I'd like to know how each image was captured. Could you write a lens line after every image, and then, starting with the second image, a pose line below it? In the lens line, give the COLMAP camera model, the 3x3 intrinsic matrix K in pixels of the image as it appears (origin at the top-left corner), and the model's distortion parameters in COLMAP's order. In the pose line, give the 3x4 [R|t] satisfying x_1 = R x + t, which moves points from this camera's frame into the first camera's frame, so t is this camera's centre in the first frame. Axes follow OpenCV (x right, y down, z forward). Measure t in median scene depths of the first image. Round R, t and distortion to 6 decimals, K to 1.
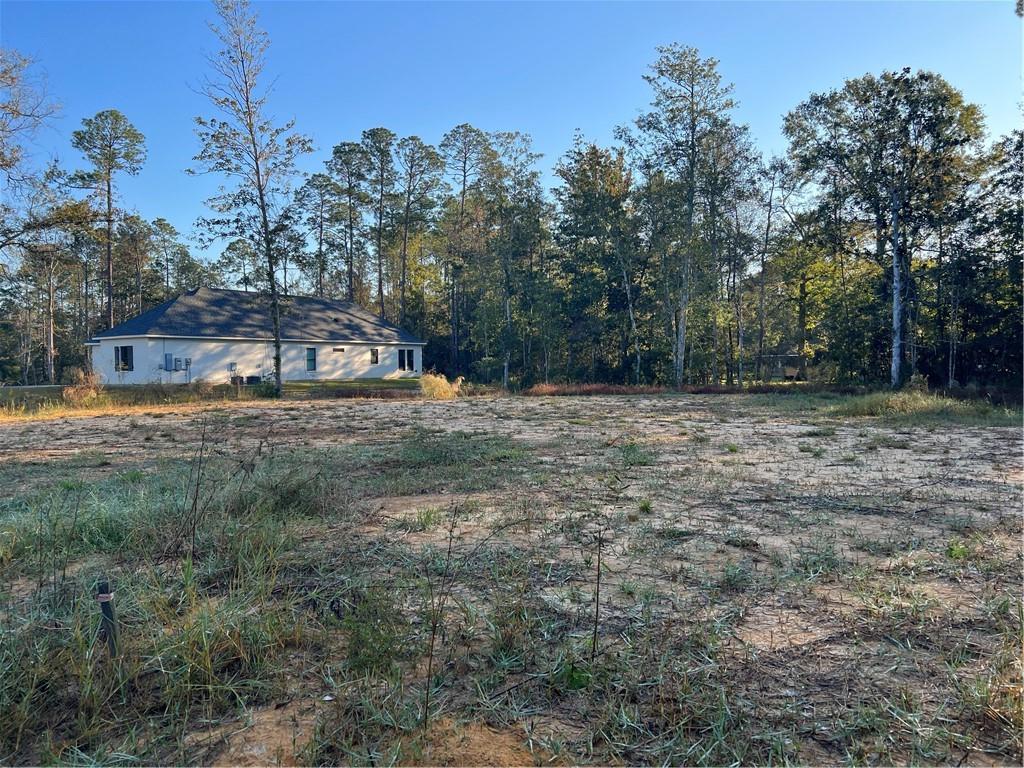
lens RADIAL K [[762.8, 0, 512.0], [0, 762.8, 384.0], [0, 0, 1]] dist [0.071000, -0.079539]
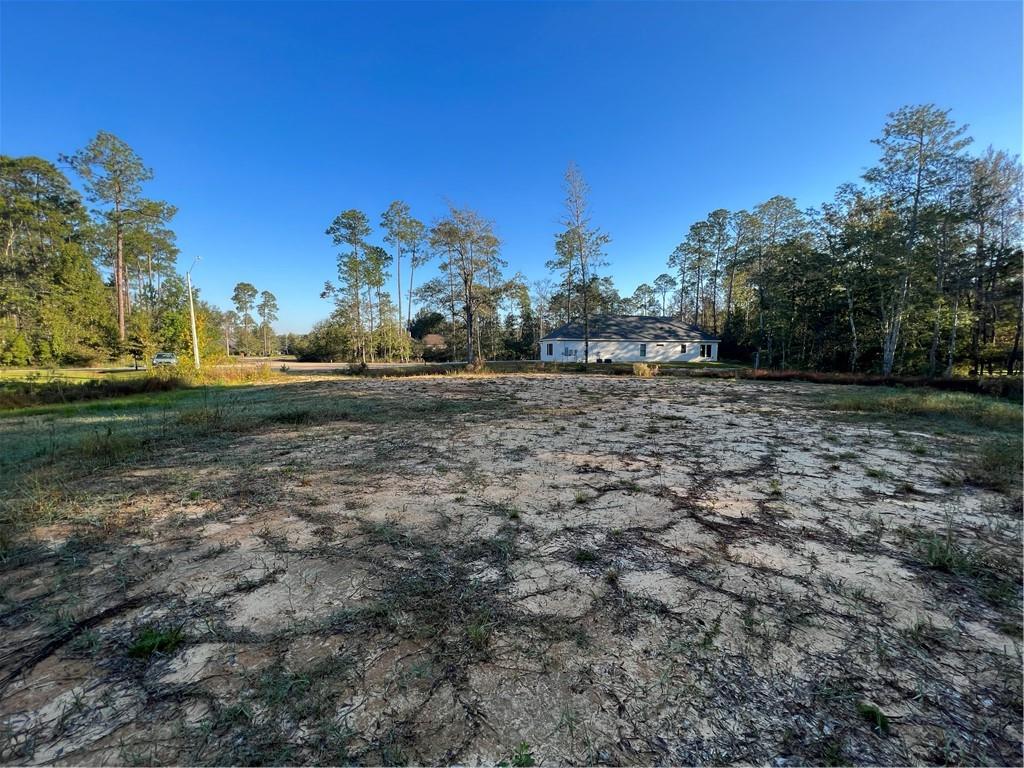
lens RADIAL K [[409.7, 0, 512.0], [0, 409.7, 384.0], [0, 0, 1]] dist [-0.000017, 0.000048]
pose [[0.773789, 0.065045, -0.630095, 0.168614], [-0.028286, 0.997270, 0.068212, -0.013319], [0.632811, -0.034959, 0.773516, 0.051671]]
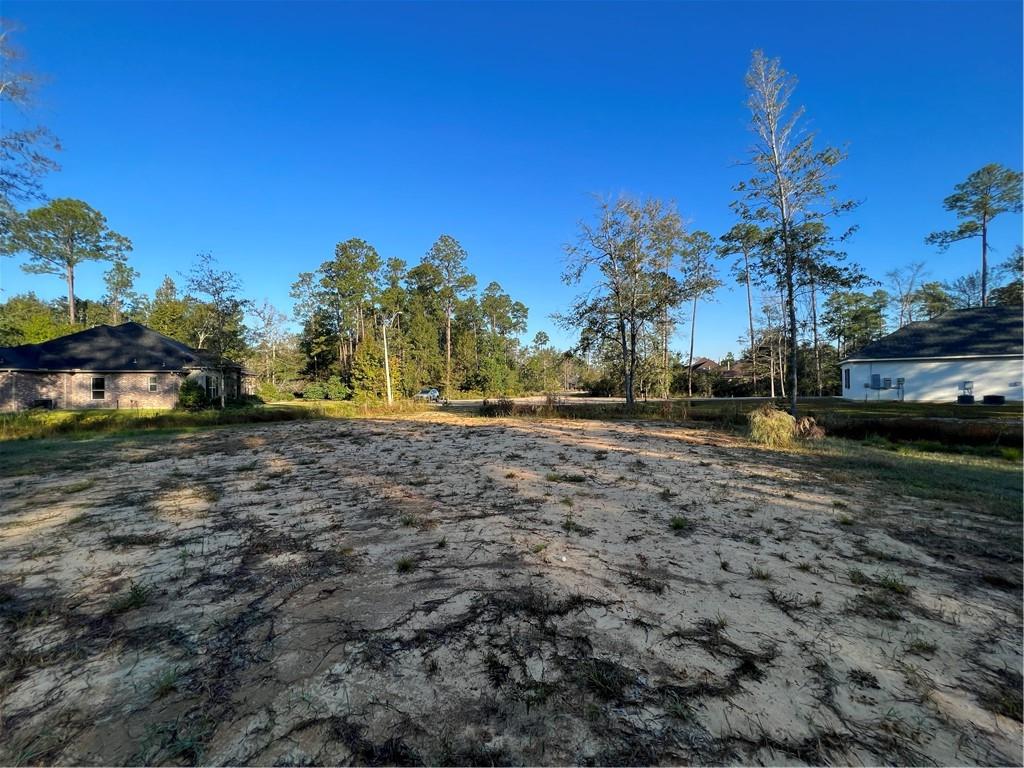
lens RADIAL K [[409.7, 0, 512.0], [0, 409.7, 384.0], [0, 0, 1]] dist [-0.000017, 0.000048]
pose [[0.047191, 0.004849, -0.998874, 0.167549], [-0.010333, 0.999937, 0.004366, -0.025169], [0.998832, 0.010115, 0.047238, 0.494117]]
